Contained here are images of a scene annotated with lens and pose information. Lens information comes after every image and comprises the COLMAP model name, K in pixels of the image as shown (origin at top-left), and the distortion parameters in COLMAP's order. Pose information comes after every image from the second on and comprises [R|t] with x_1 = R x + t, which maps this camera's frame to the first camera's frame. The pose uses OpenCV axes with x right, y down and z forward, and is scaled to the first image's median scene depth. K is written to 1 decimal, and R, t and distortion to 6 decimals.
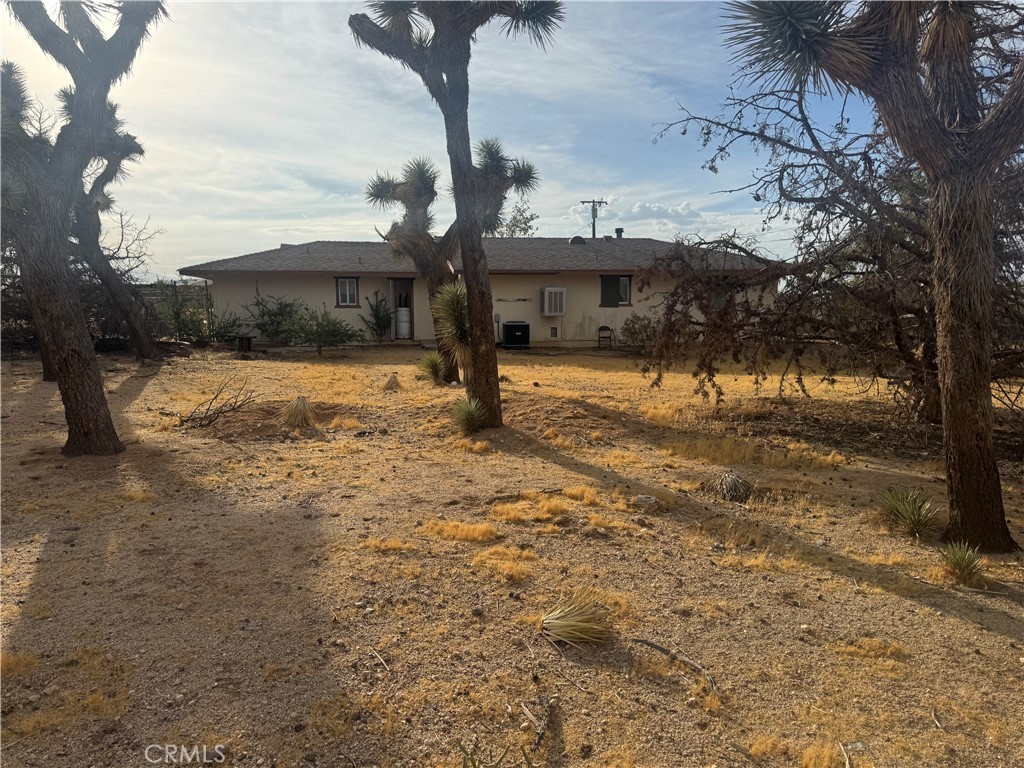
lens RADIAL K [[714.0, 0, 507.6], [0, 714.0, 383.7], [0, 0, 1]] dist [0.157993, -0.281847]
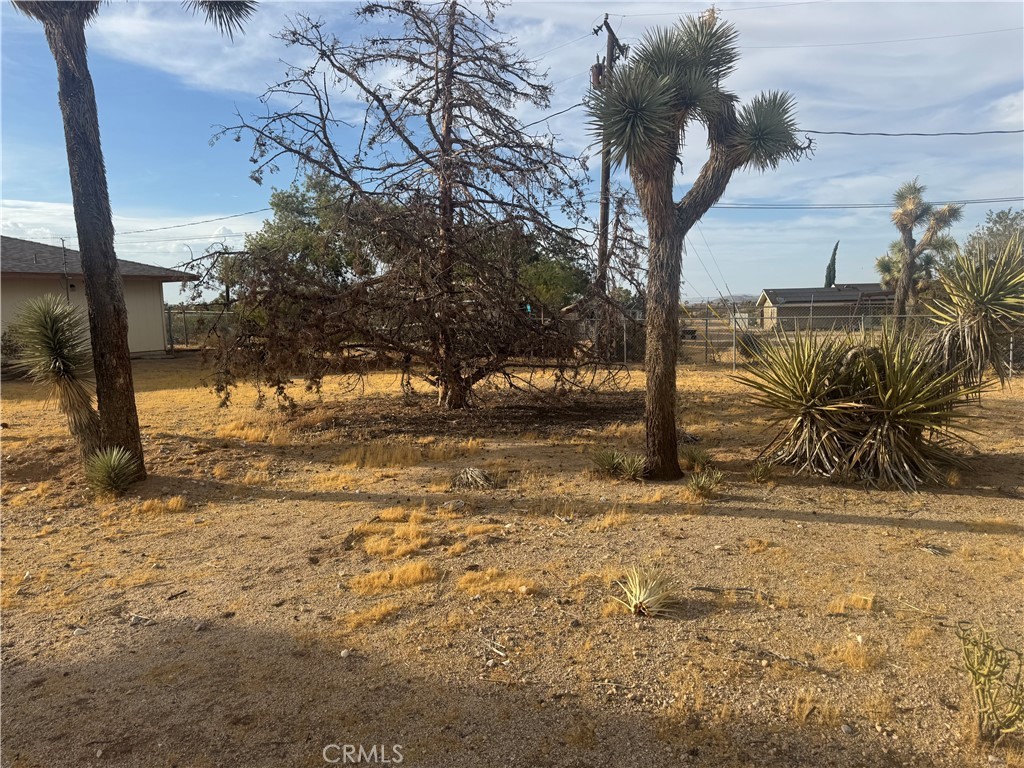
lens RADIAL K [[714.0, 0, 507.6], [0, 714.0, 383.7], [0, 0, 1]] dist [0.157993, -0.281847]
pose [[0.603636, -0.096259, 0.791427, -0.128374], [0.100295, 0.993967, 0.044397, -0.012627], [-0.790926, 0.052577, 0.609649, 0.058597]]
